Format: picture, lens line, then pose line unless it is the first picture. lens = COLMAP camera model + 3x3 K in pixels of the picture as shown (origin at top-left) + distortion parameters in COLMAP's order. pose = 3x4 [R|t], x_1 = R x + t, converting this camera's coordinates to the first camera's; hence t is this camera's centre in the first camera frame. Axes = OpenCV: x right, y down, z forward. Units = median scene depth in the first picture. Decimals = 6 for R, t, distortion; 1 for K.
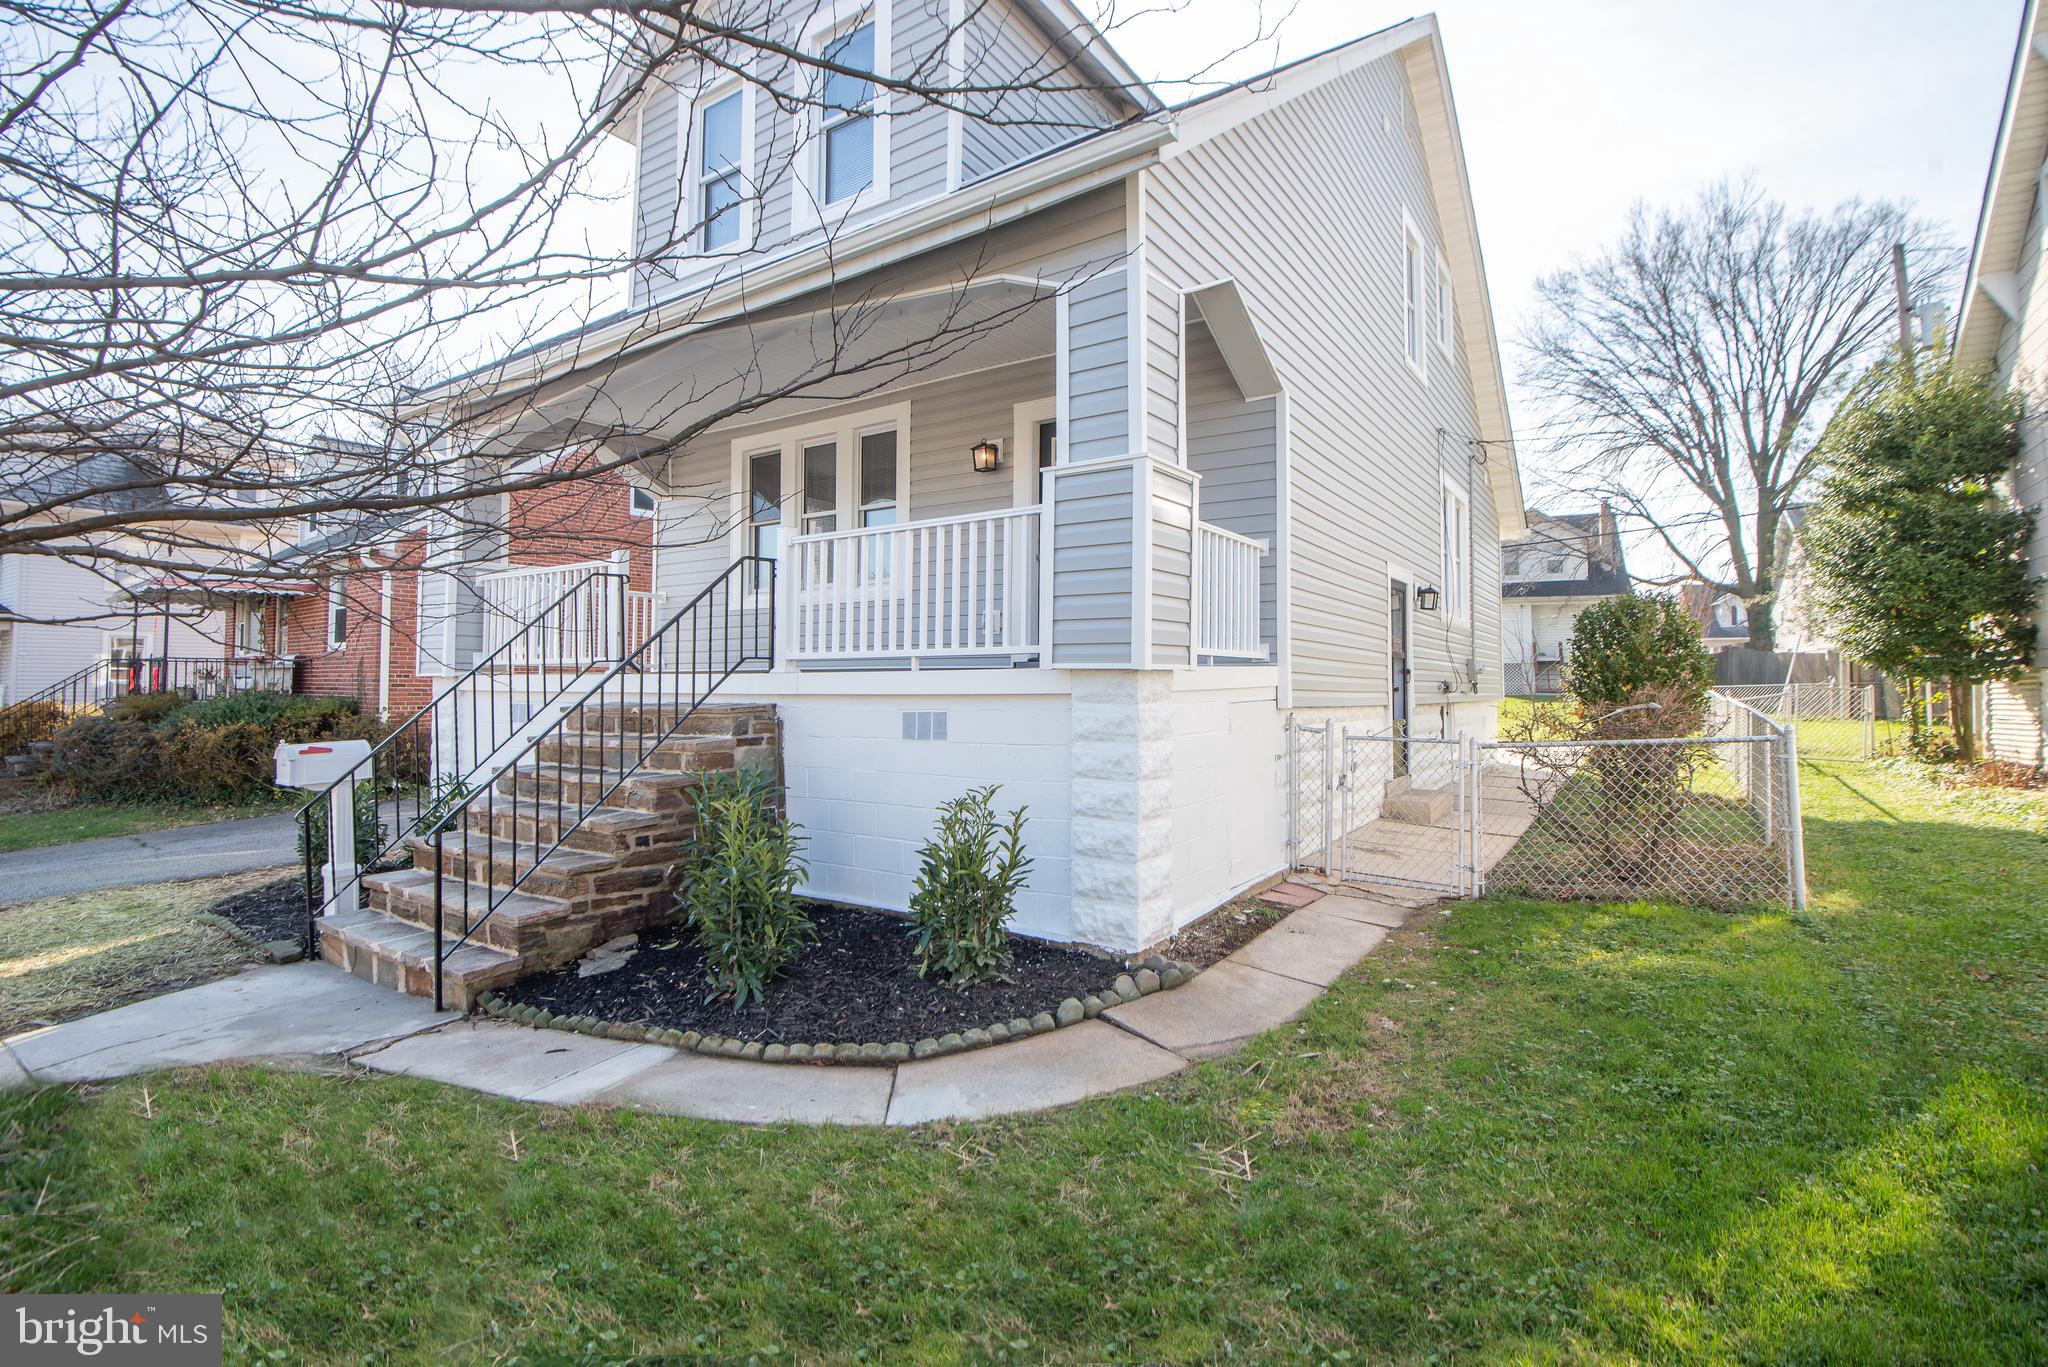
lens RADIAL K [[936.5, 0, 1028.0], [0, 936.5, 648.4], [0, 0, 1]] dist [-0.004082, -0.023581]
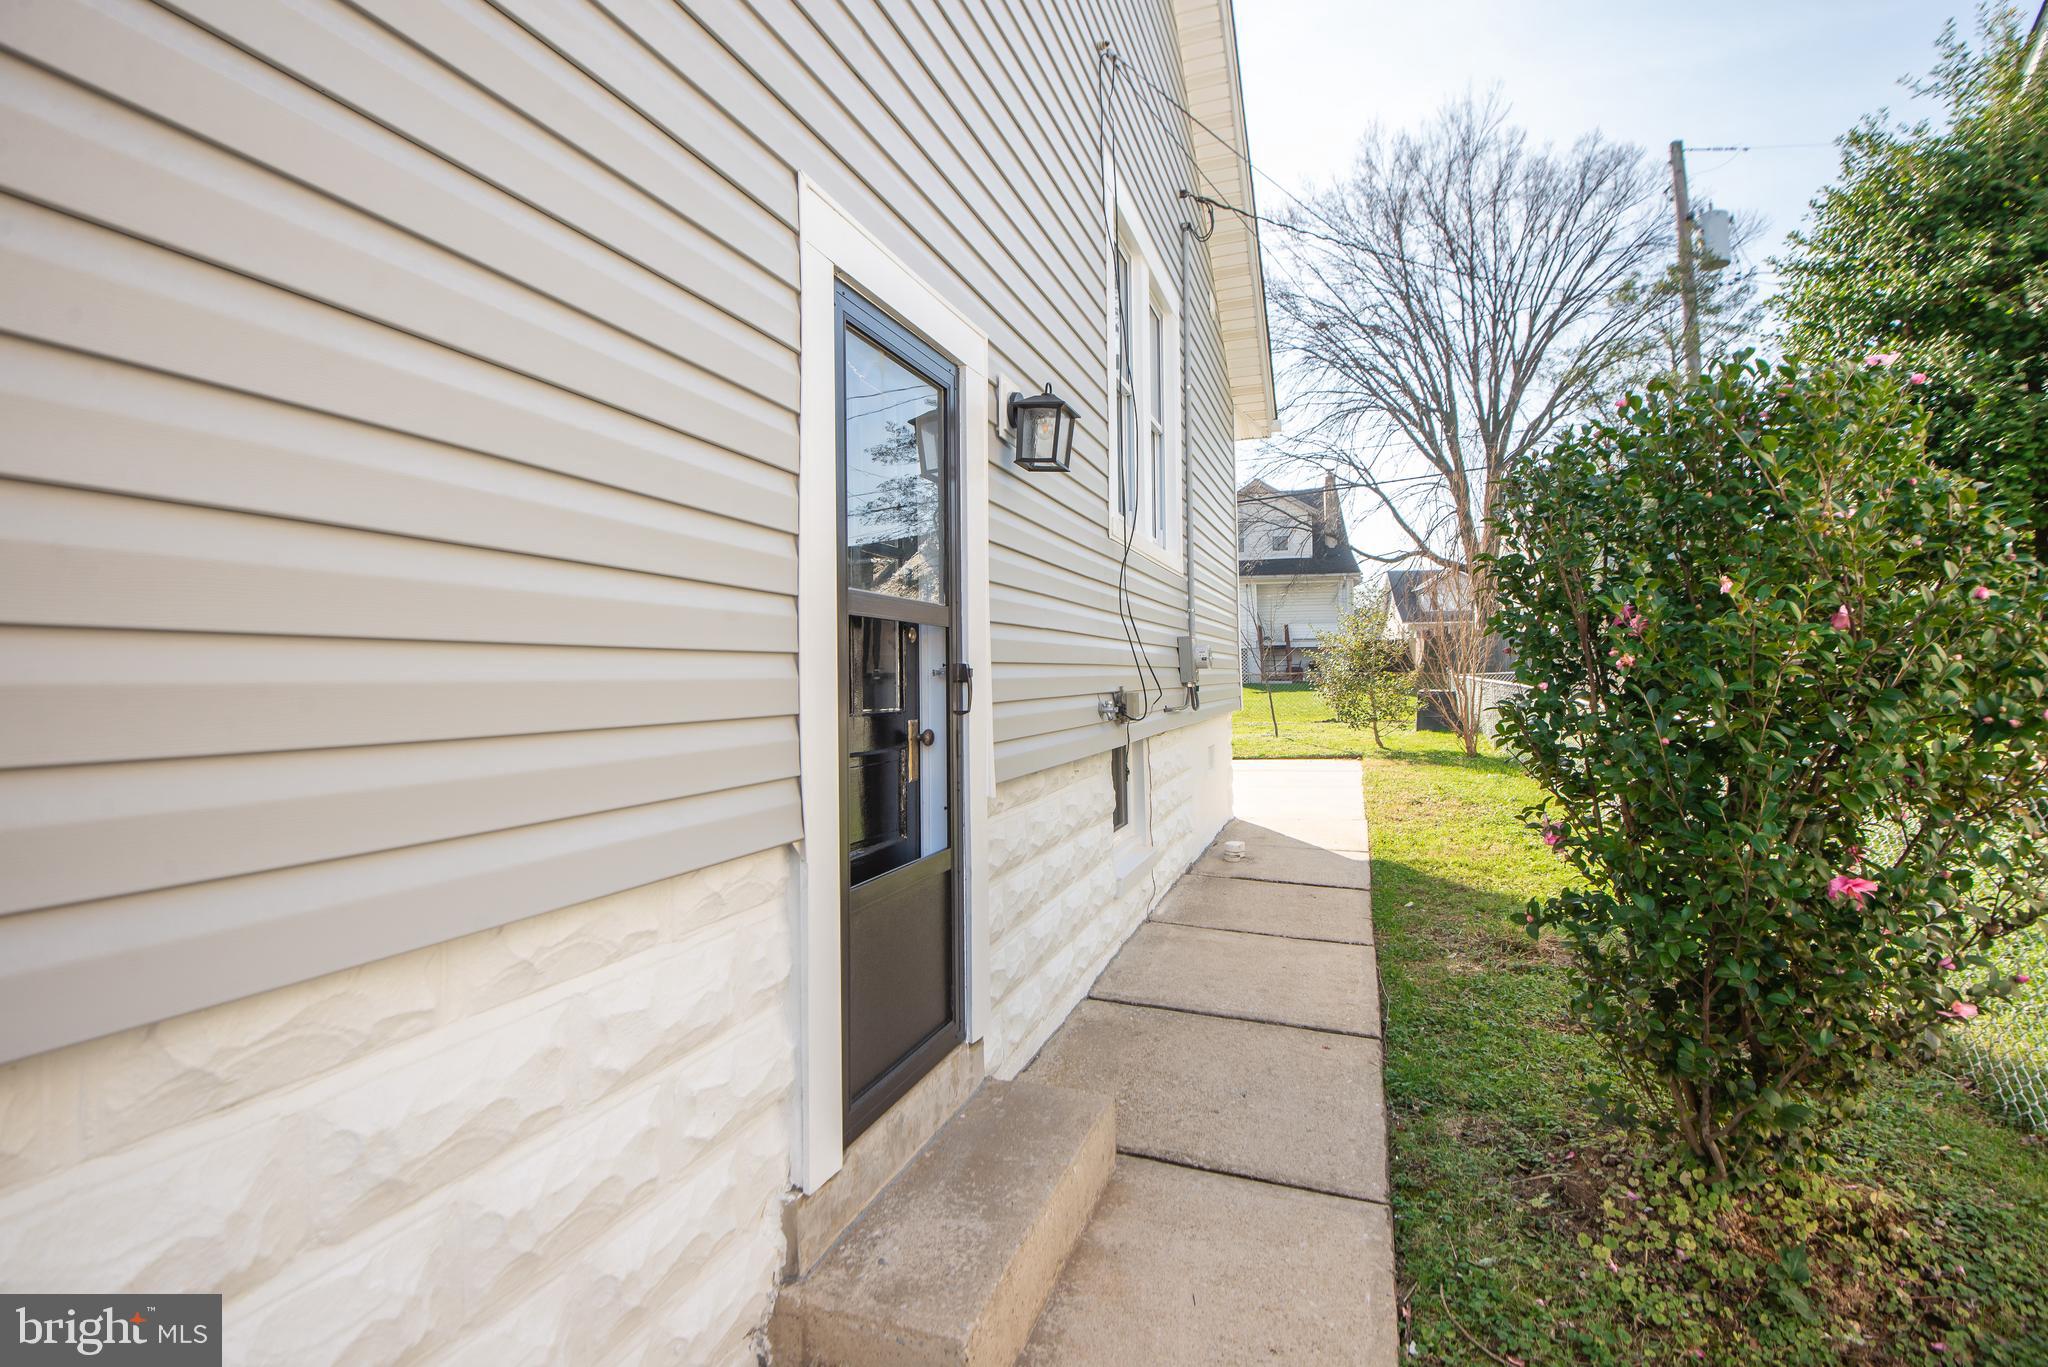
lens RADIAL K [[975.4, 0, 1035.5], [0, 975.4, 643.5], [0, 0, 1]] dist [-0.015908, -0.015263]
pose [[0.961418, -0.002856, 0.275078, 0.095251], [0.000740, 0.999969, 0.007794, 0.003769], [-0.275092, -0.007289, 0.961390, 0.195731]]
